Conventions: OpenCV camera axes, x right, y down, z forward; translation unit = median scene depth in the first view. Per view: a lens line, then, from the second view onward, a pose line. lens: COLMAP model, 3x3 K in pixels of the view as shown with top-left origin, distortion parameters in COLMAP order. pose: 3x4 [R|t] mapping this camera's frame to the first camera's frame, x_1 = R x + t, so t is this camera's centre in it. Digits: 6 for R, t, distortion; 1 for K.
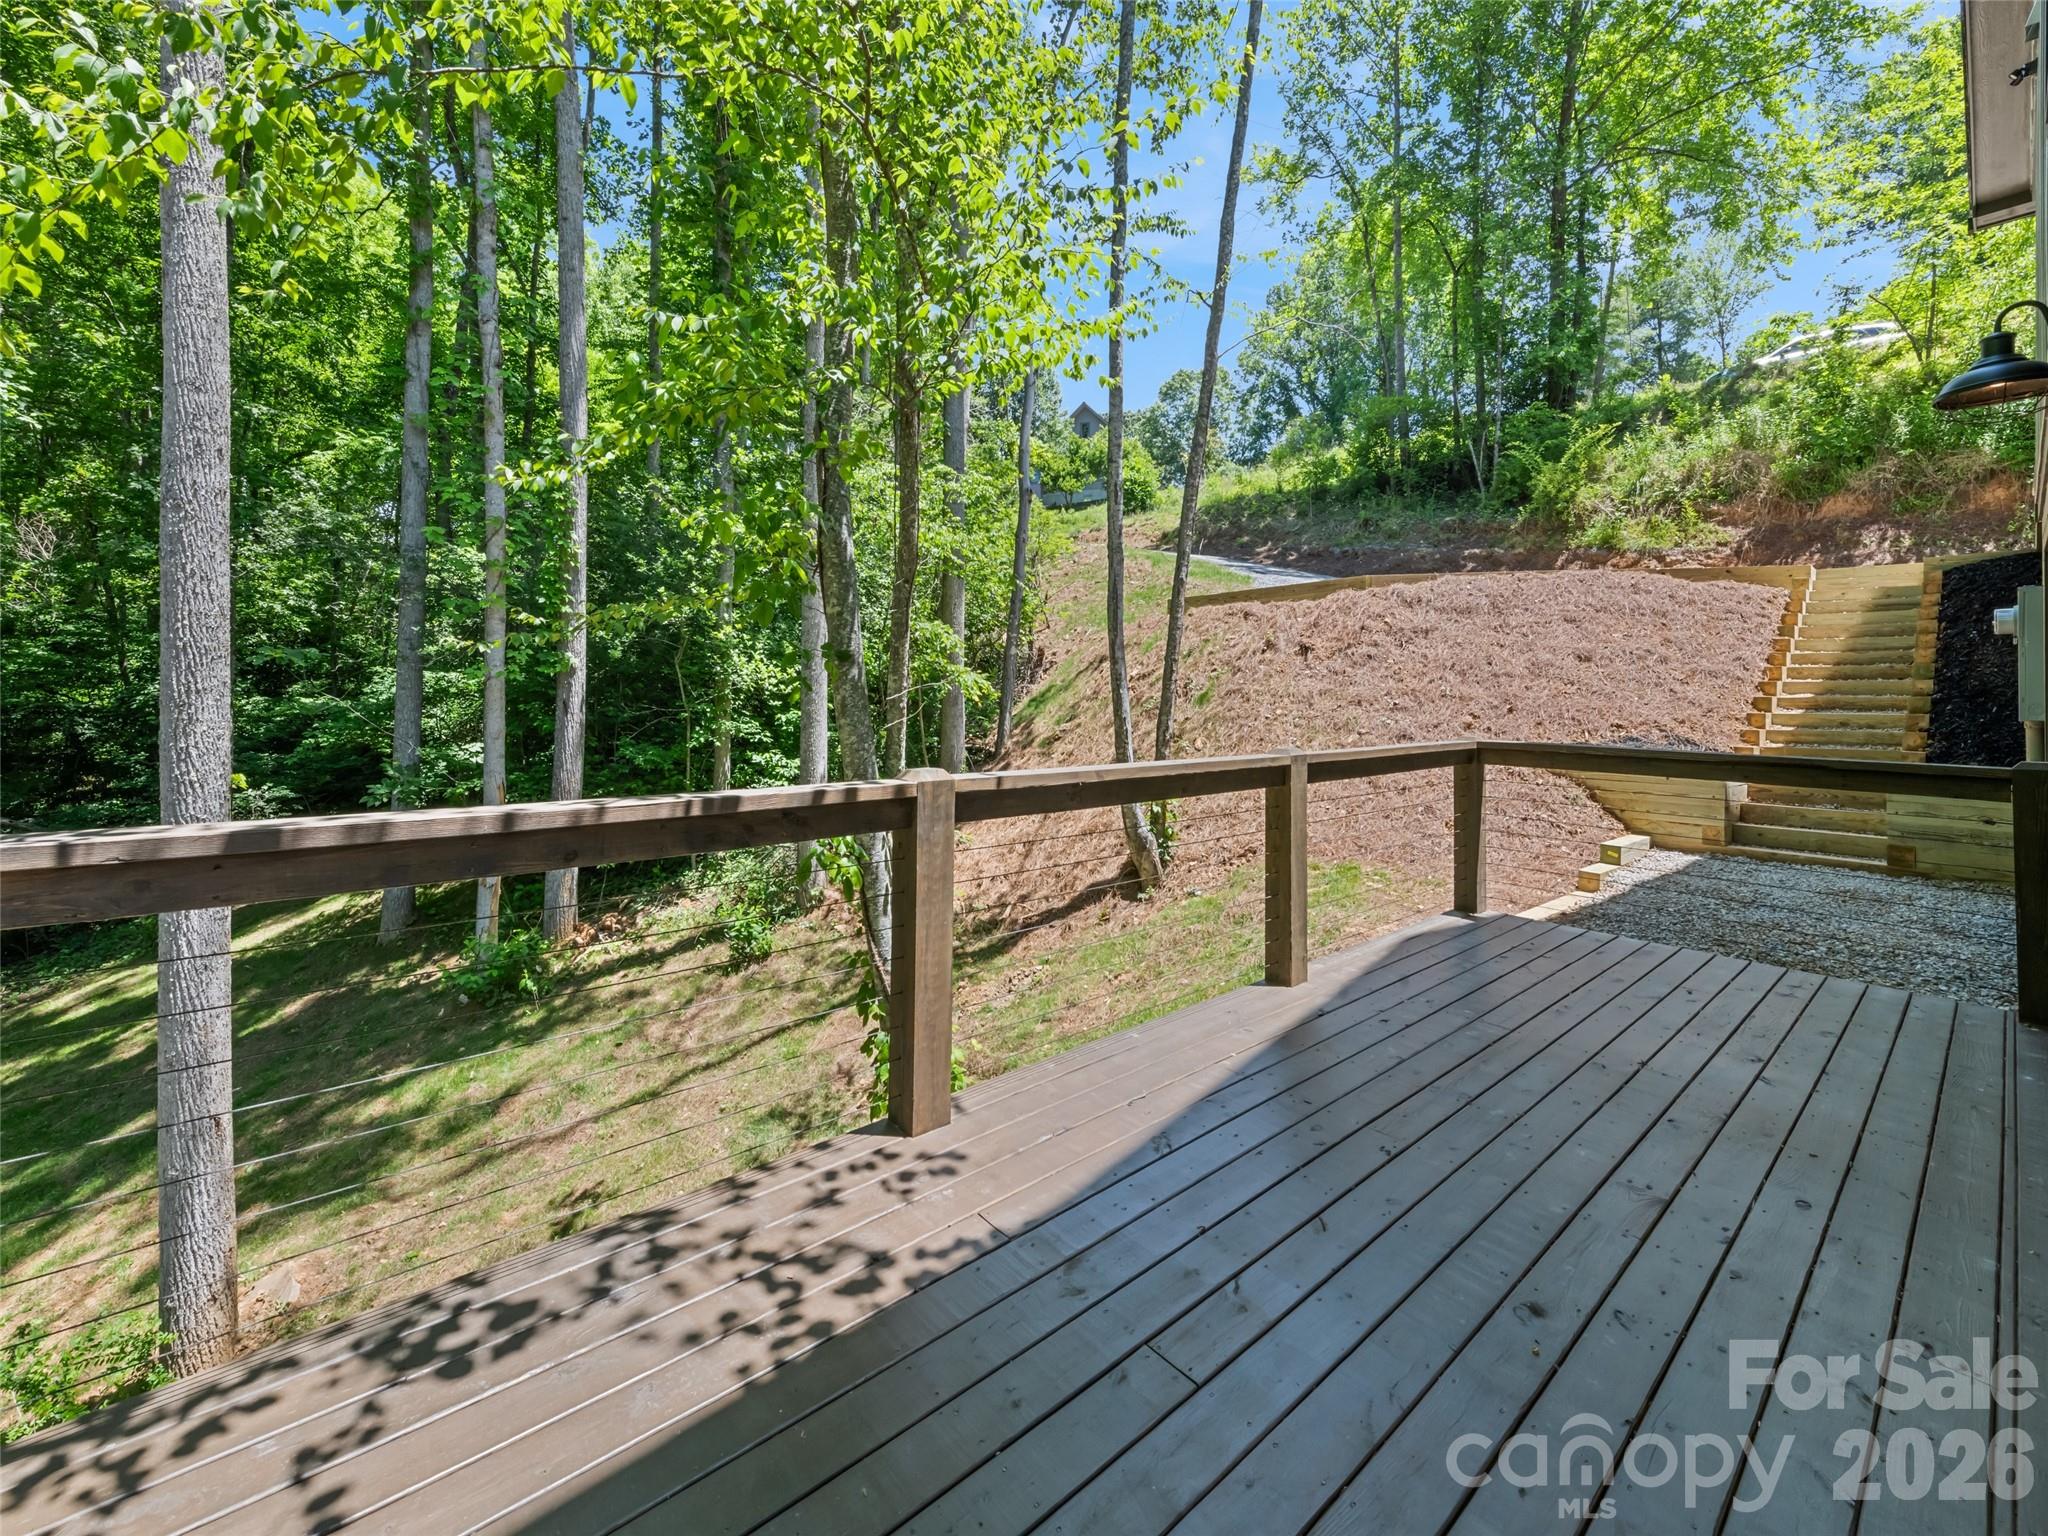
lens RADIAL K [[811.3, 0, 1044.7], [0, 811.3, 711.7], [0, 0, 1]] dist [0.017285, -0.003166]
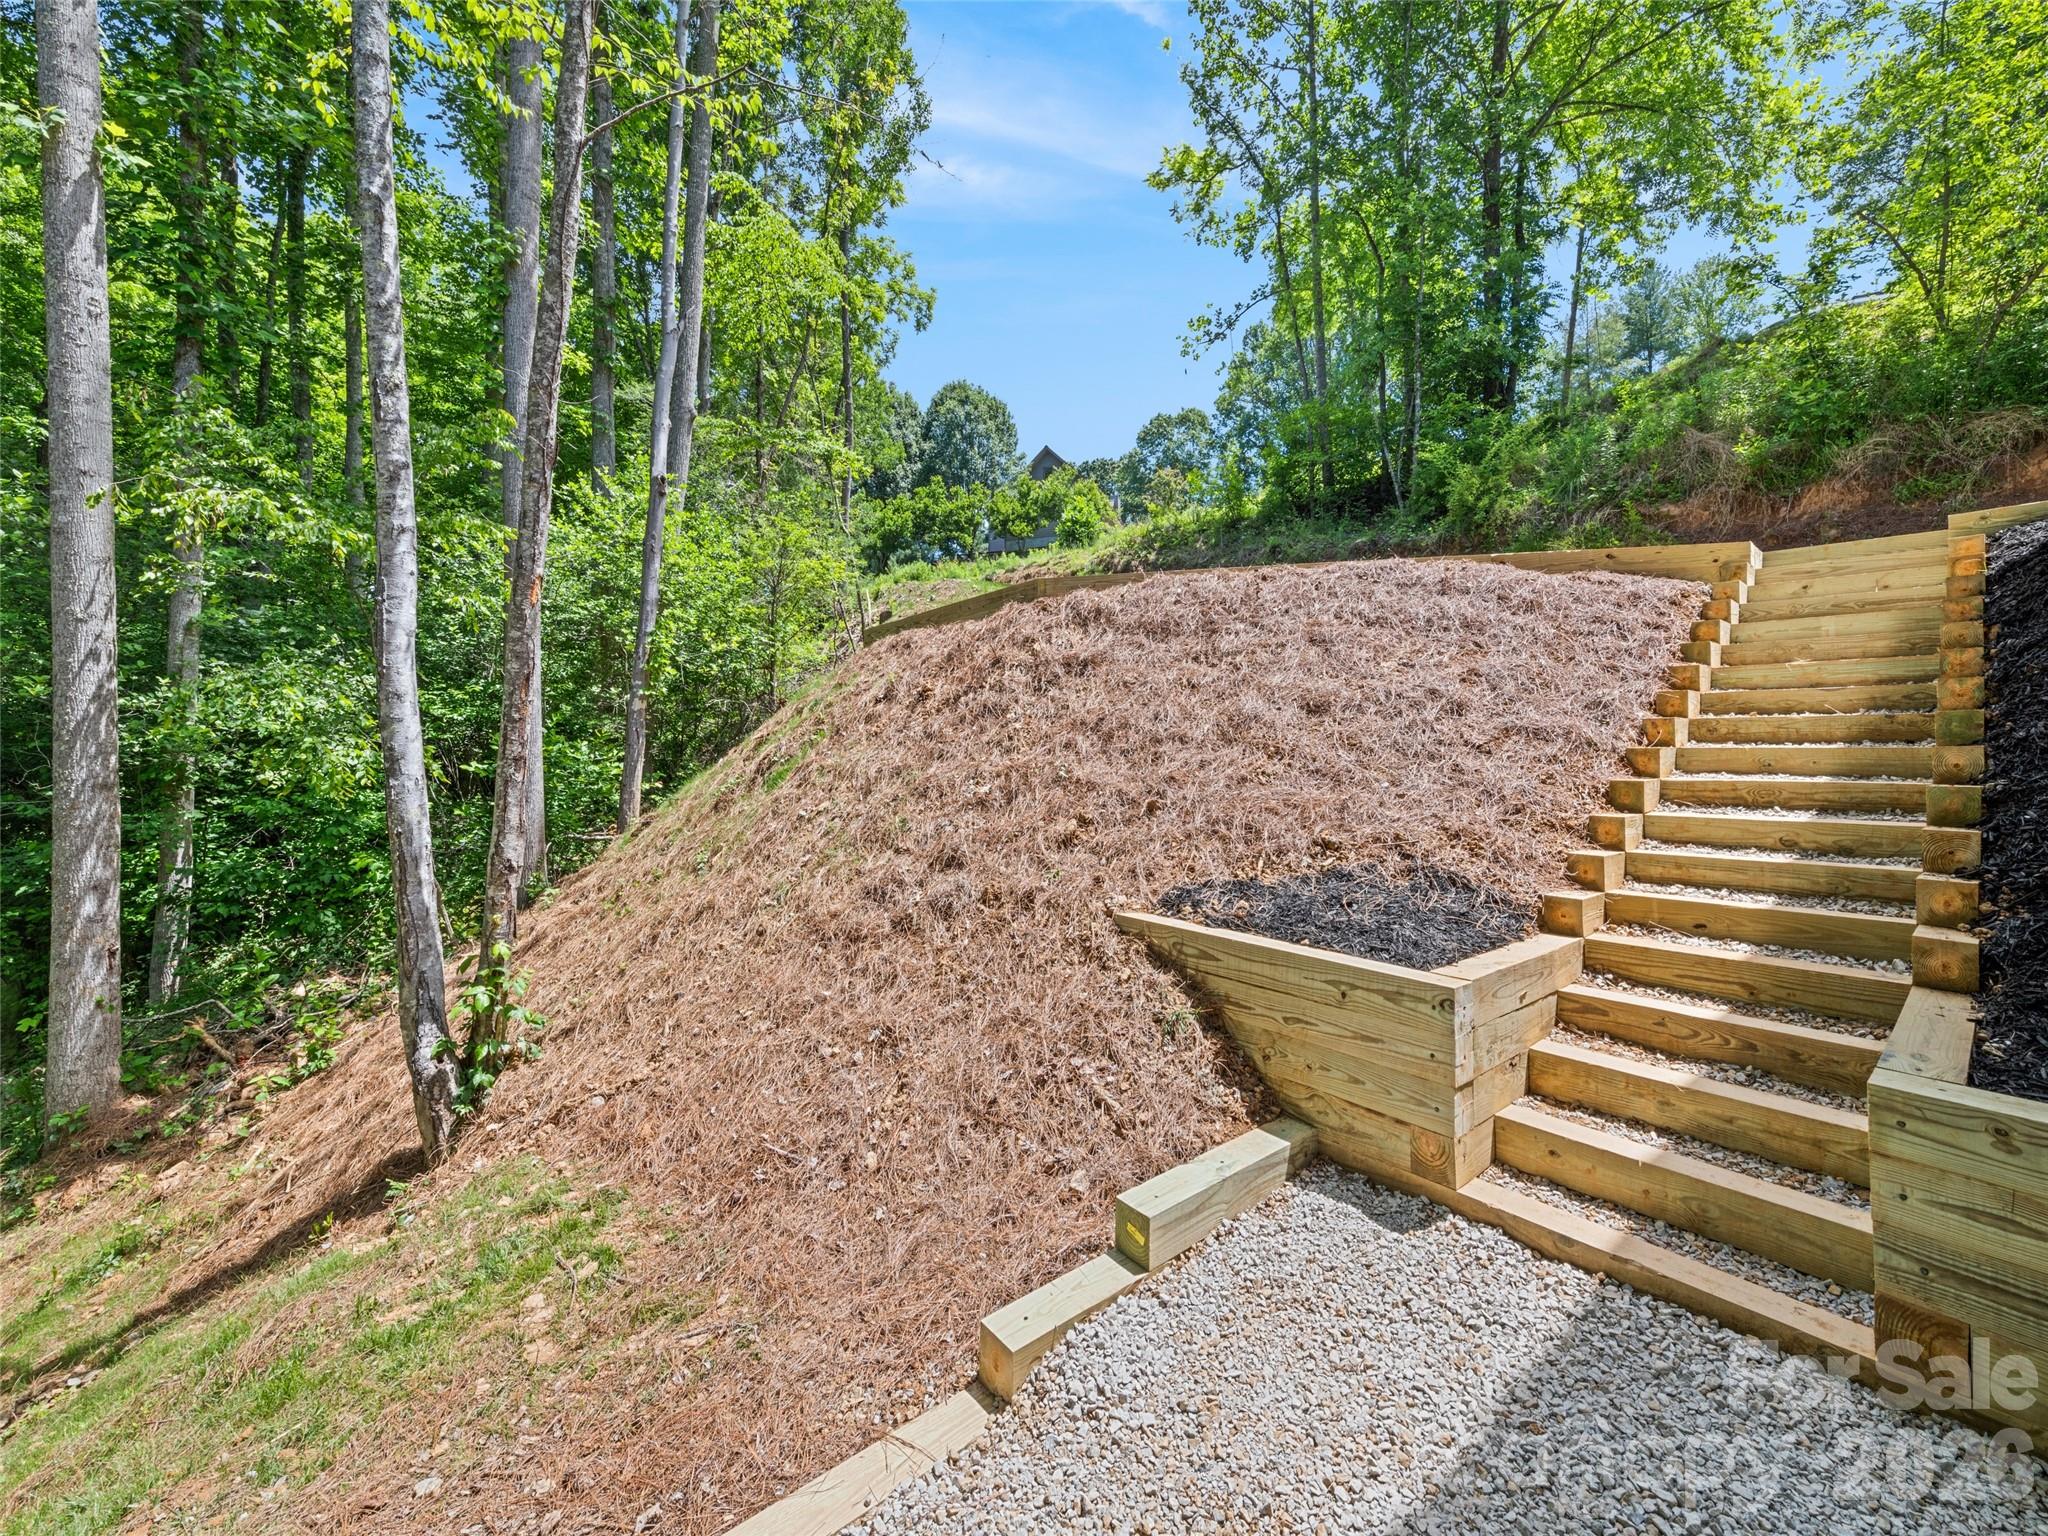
lens RADIAL K [[811.3, 0, 1022.4], [0, 811.3, 755.7], [0, 0, 1]] dist [0.017285, -0.003166]
pose [[0.999711, -0.012313, -0.020655, 0.179196], [0.012106, 0.999875, -0.010131, -0.011367], [0.020777, 0.009878, 0.999735, 0.171481]]
